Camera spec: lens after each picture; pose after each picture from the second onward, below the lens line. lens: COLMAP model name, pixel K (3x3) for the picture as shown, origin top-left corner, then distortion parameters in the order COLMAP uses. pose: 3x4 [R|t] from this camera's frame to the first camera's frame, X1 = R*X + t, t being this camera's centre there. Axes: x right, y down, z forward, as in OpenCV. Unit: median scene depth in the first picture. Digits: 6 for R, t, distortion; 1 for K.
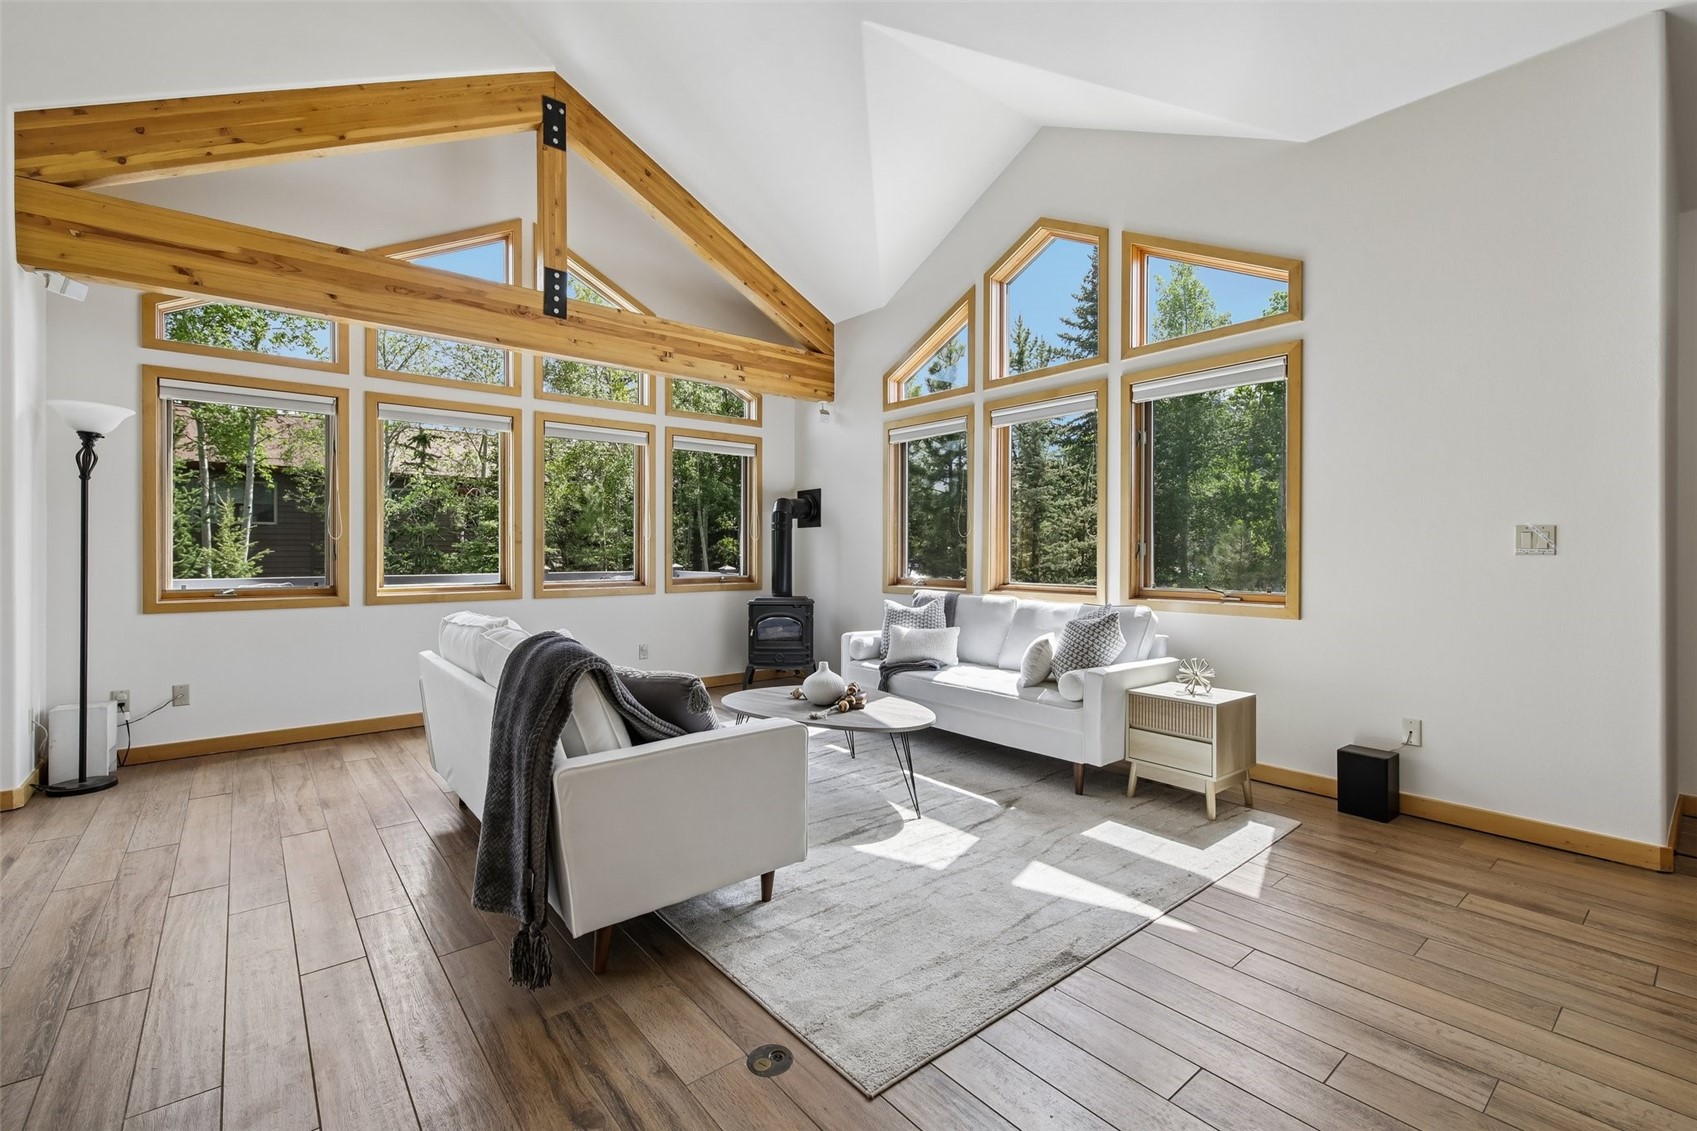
lens RADIAL K [[729.7, 0, 840.1], [0, 729.7, 552.6], [0, 0, 1]] dist [0.020458, -0.010469]
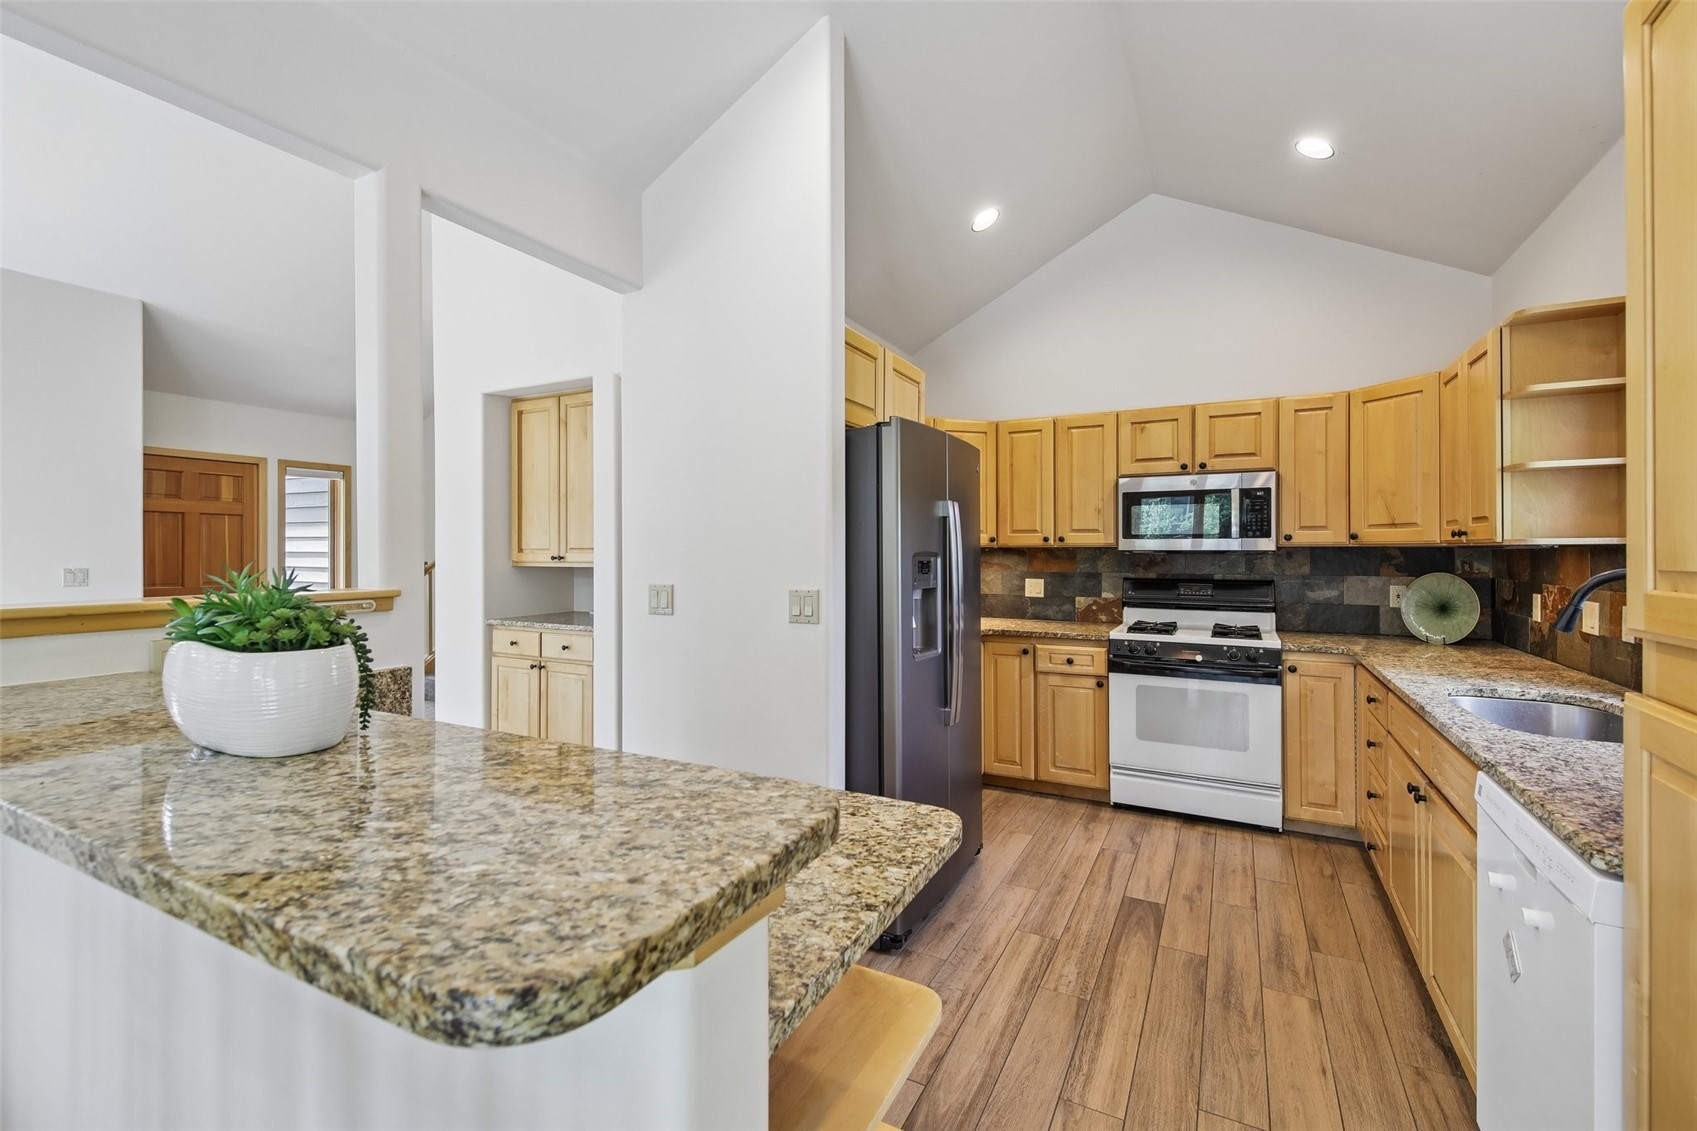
lens RADIAL K [[729.7, 0, 840.1], [0, 729.7, 552.6], [0, 0, 1]] dist [0.020458, -0.010469]
pose [[-0.387076, -0.004056, 0.922039, -0.913570], [0.001979, 0.999984, 0.005230, -0.056946], [-0.922046, 0.003849, -0.387062, 0.035617]]
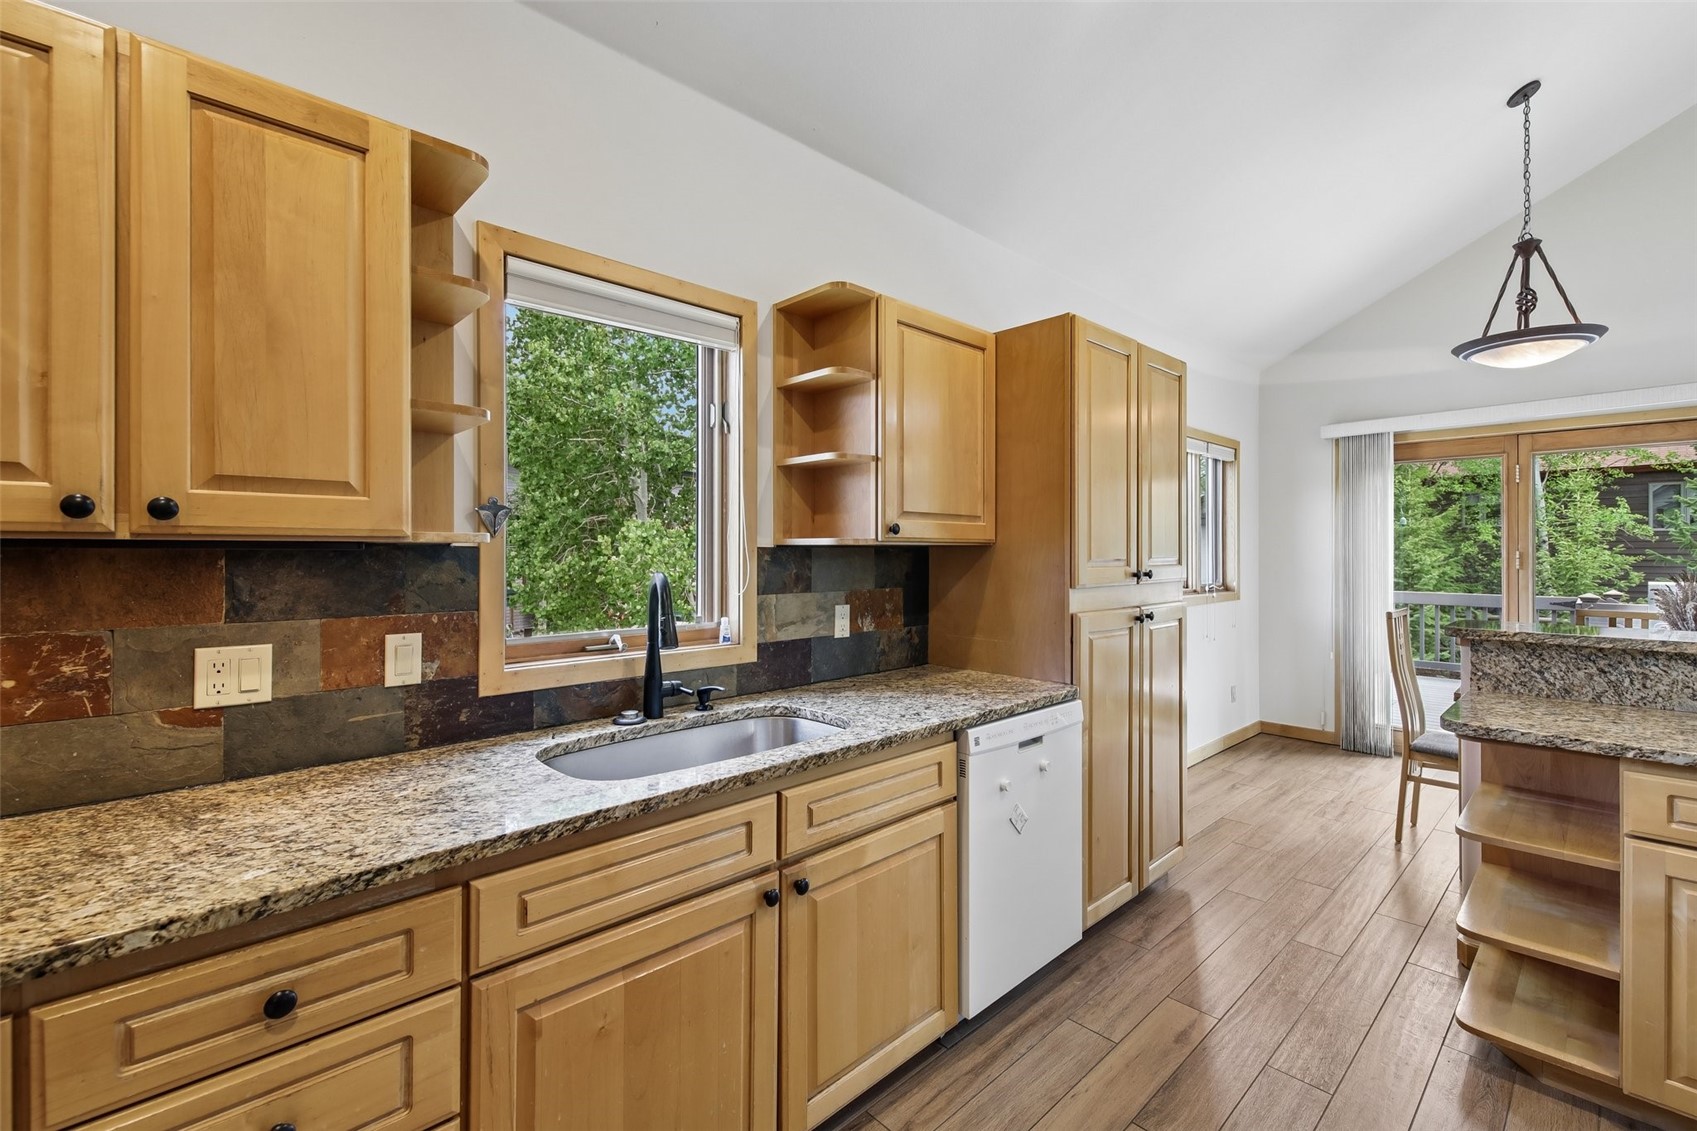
lens RADIAL K [[739.0, 0, 840.1], [0, 739.0, 552.2], [0, 0, 1]] dist [0.021710, -0.010830]
pose [[0.074388, 0.000396, -0.997229, -0.169277], [-0.001503, 0.999999, 0.000285, -0.054841], [0.997228, 0.001478, 0.074389, -0.578242]]
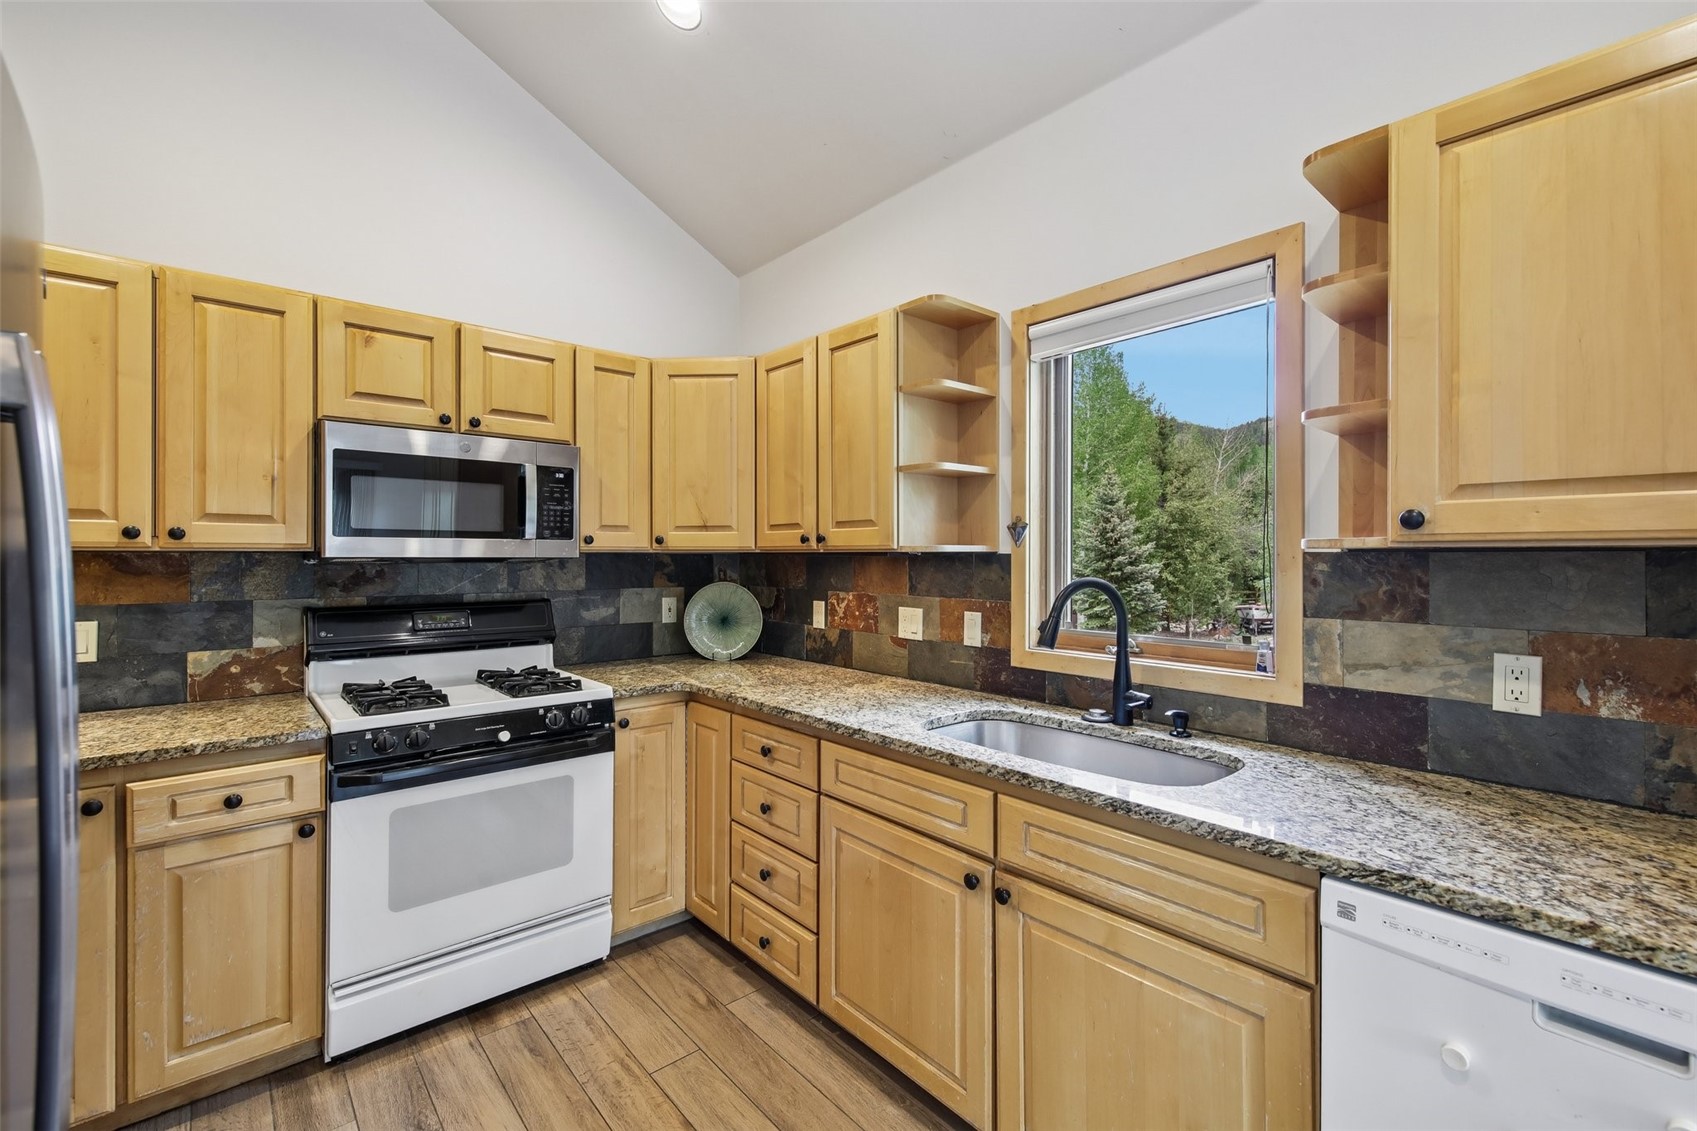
lens RADIAL K [[729.7, 0, 840.1], [0, 729.7, 552.6], [0, 0, 1]] dist [0.020458, -0.010469]
pose [[-0.999609, -0.002238, -0.027887, -0.476757], [-0.002157, 0.999993, -0.002923, -0.056835], [0.027894, -0.002862, -0.999607, -0.172427]]
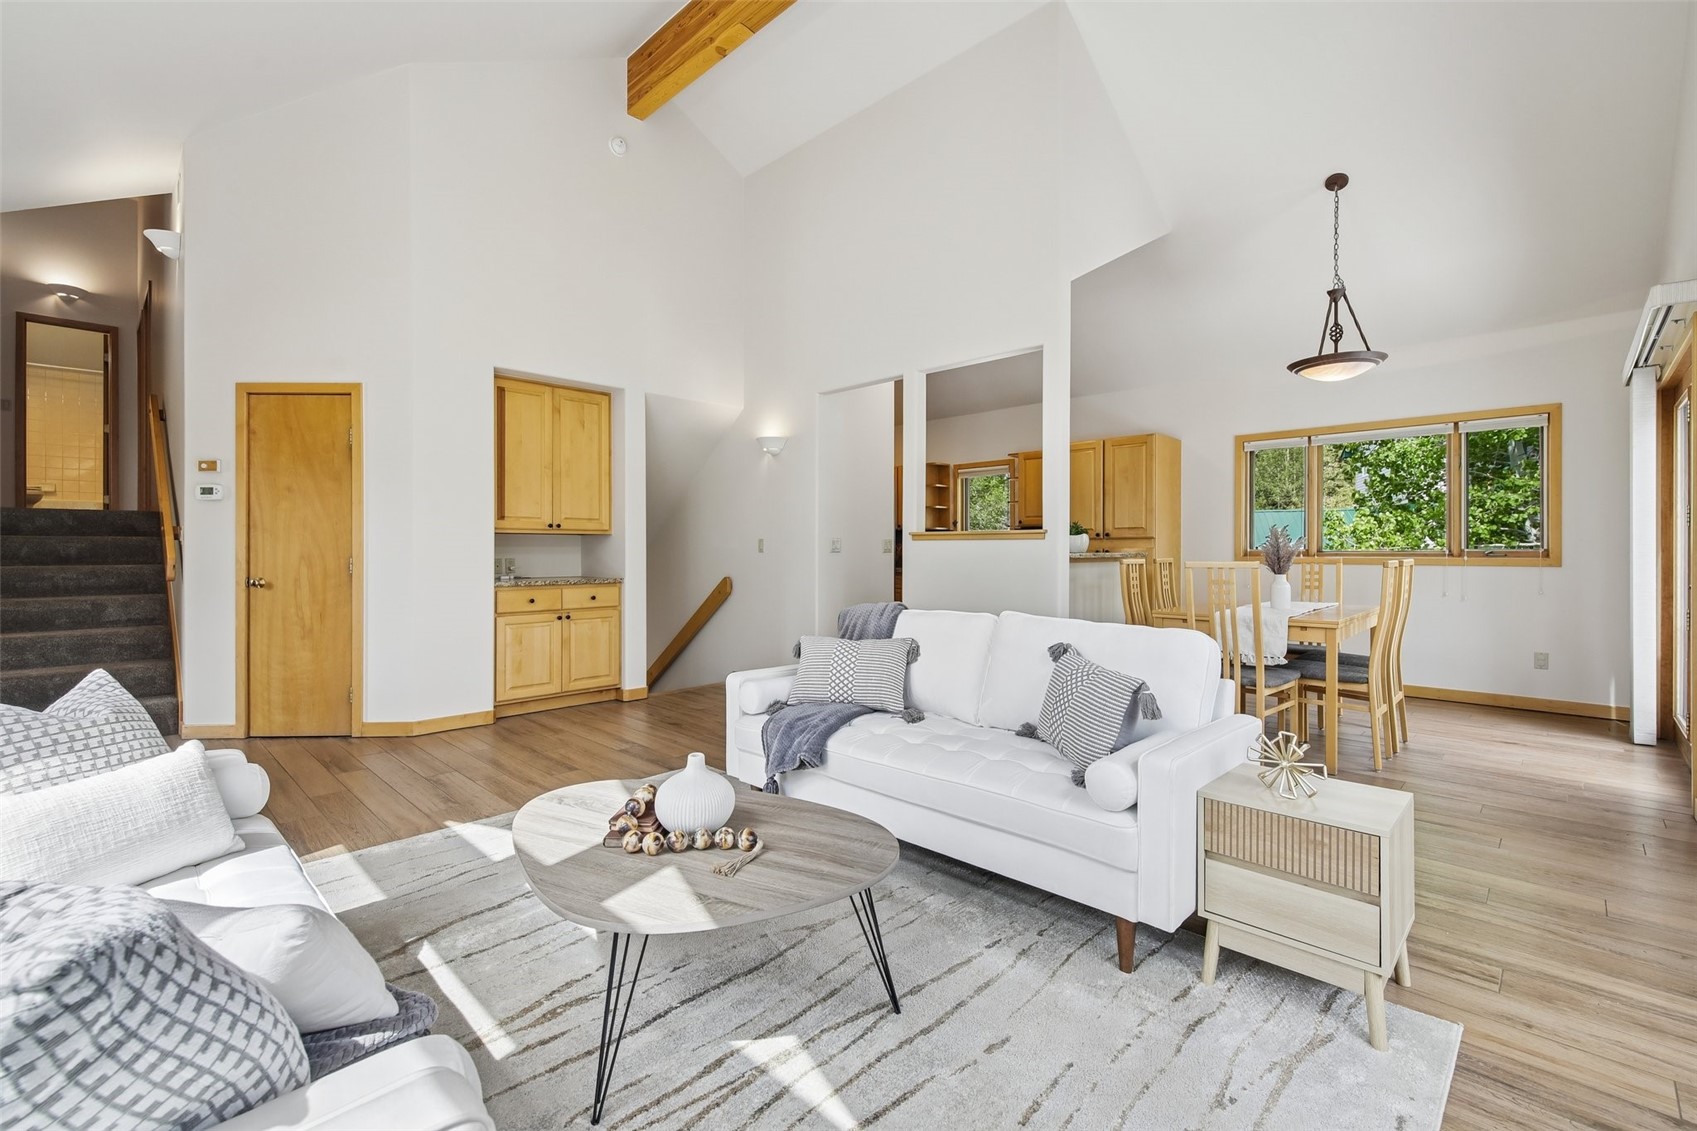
lens RADIAL K [[735.4, 0, 844.2], [0, 735.4, 543.9], [0, 0, 1]] dist [0.022436, -0.011465]
pose [[-0.994238, -0.001130, -0.107191, -0.070135], [-0.000412, 0.999977, -0.006720, -0.001785], [0.107196, -0.006637, -0.994216, 1.393015]]
